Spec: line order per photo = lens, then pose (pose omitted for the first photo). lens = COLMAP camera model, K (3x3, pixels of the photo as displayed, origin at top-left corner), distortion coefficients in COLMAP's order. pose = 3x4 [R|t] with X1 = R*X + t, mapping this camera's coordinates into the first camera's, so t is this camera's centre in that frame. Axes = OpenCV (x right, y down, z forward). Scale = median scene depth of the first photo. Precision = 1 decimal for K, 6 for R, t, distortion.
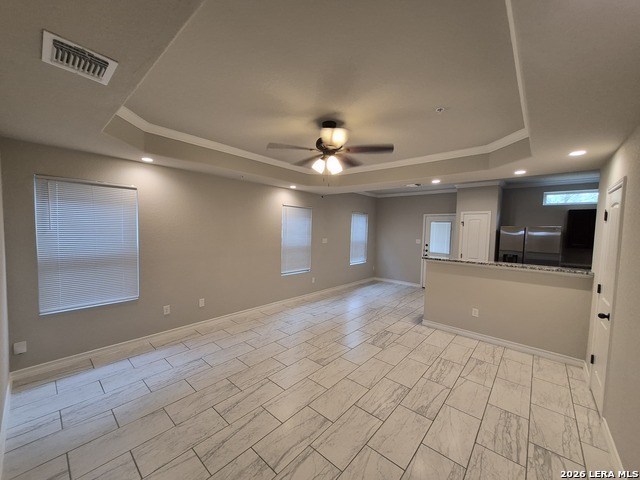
lens RADIAL K [[250.2, 0, 316.1], [0, 250.2, 241.6], [0, 0, 1]] dist [0.003580, -0.000054]
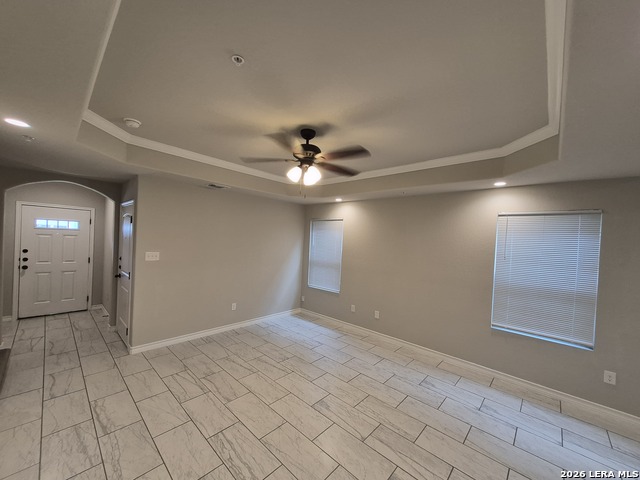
lens RADIAL K [[250.2, 0, 316.1], [0, 250.2, 241.6], [0, 0, 1]] dist [0.003580, -0.000054]
pose [[-0.023774, -0.016655, -0.999579, 0.841153], [-0.099325, 0.994954, -0.014215, -0.043065], [0.994771, 0.098945, -0.025309, 0.932433]]
